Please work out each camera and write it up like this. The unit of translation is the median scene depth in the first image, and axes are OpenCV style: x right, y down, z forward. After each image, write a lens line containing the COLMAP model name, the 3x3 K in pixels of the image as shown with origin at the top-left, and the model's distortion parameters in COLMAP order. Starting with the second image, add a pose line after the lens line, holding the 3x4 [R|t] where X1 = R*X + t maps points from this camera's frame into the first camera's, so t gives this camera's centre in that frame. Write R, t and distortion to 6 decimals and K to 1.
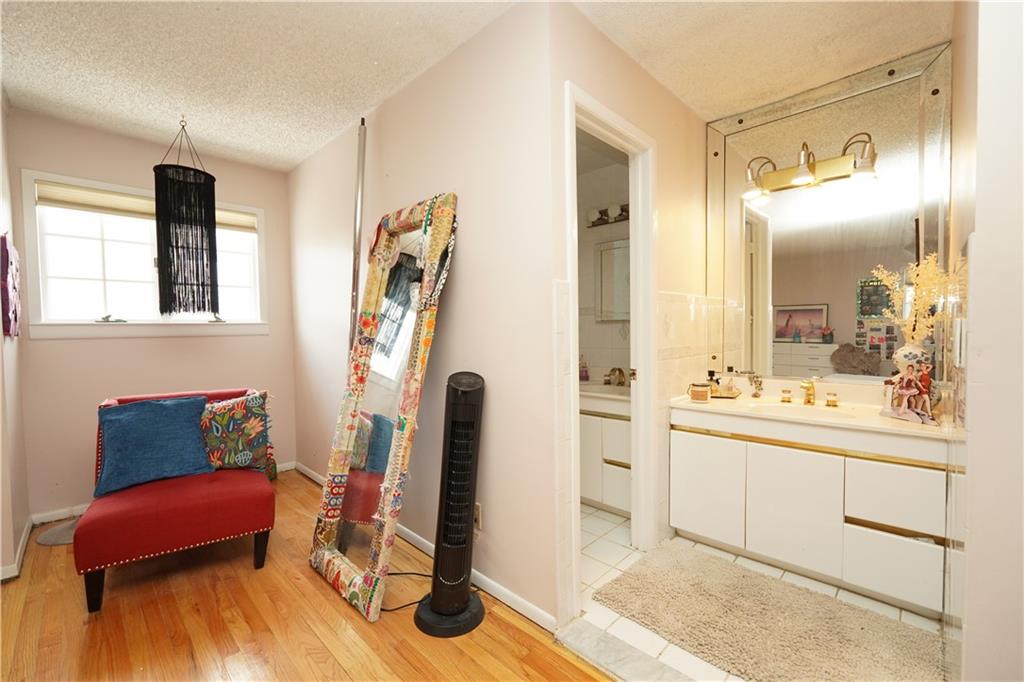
lens RADIAL K [[426.7, 0, 507.9], [0, 426.7, 337.2], [0, 0, 1]] dist [-0.003363, 0.002029]
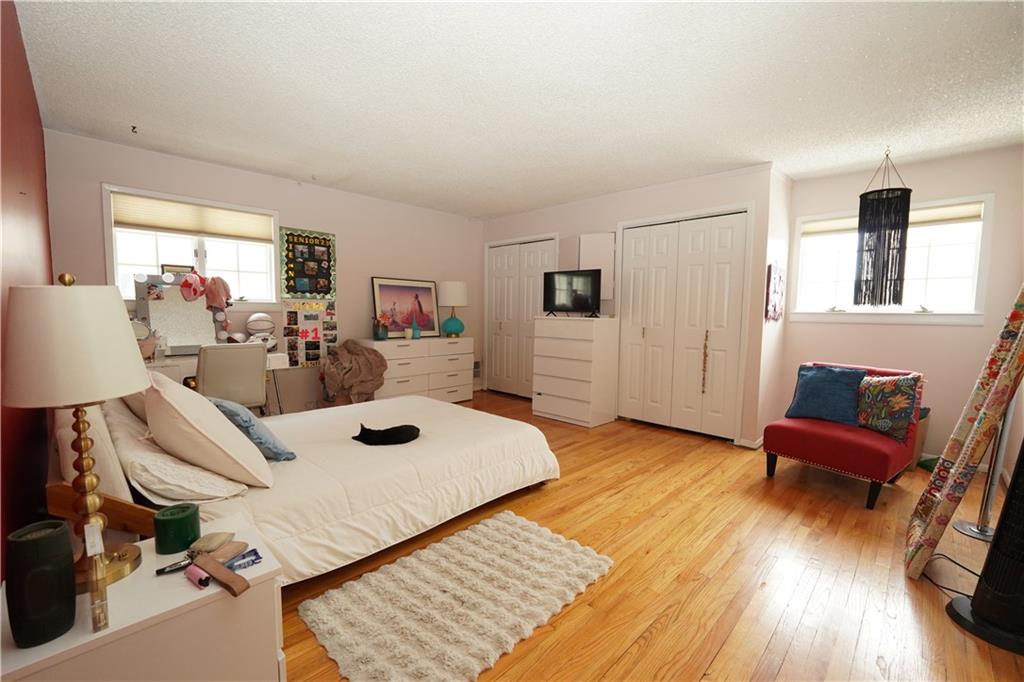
lens RADIAL K [[426.7, 0, 509.7], [0, 426.7, 341.0], [0, 0, 1]] dist [-0.003363, 0.002029]
pose [[-0.021123, 0.075641, -0.996911, 0.571714], [-0.041726, 0.996198, 0.076471, -0.002012], [0.998906, 0.043213, -0.017886, -0.051043]]
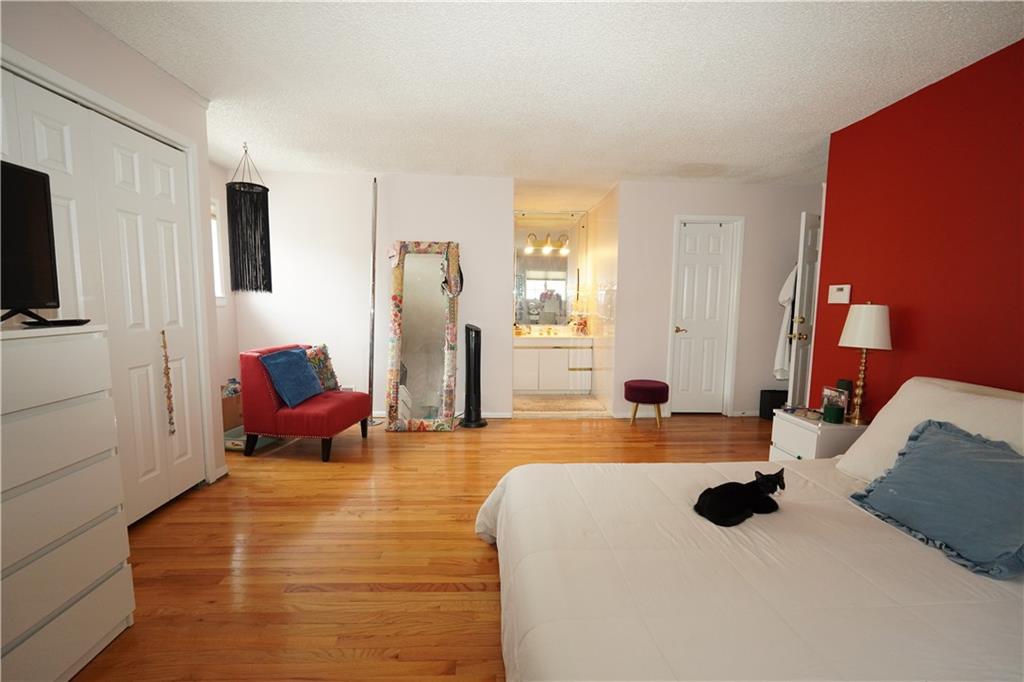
lens RADIAL K [[426.7, 0, 511.5], [0, 426.7, 341.3], [0, 0, 1]] dist [-0.003363, 0.002029]
pose [[0.702663, -0.060121, 0.708978, -1.282361], [0.004883, 0.996808, 0.079690, -0.004193], [-0.711506, -0.052533, 0.700714, -0.638790]]
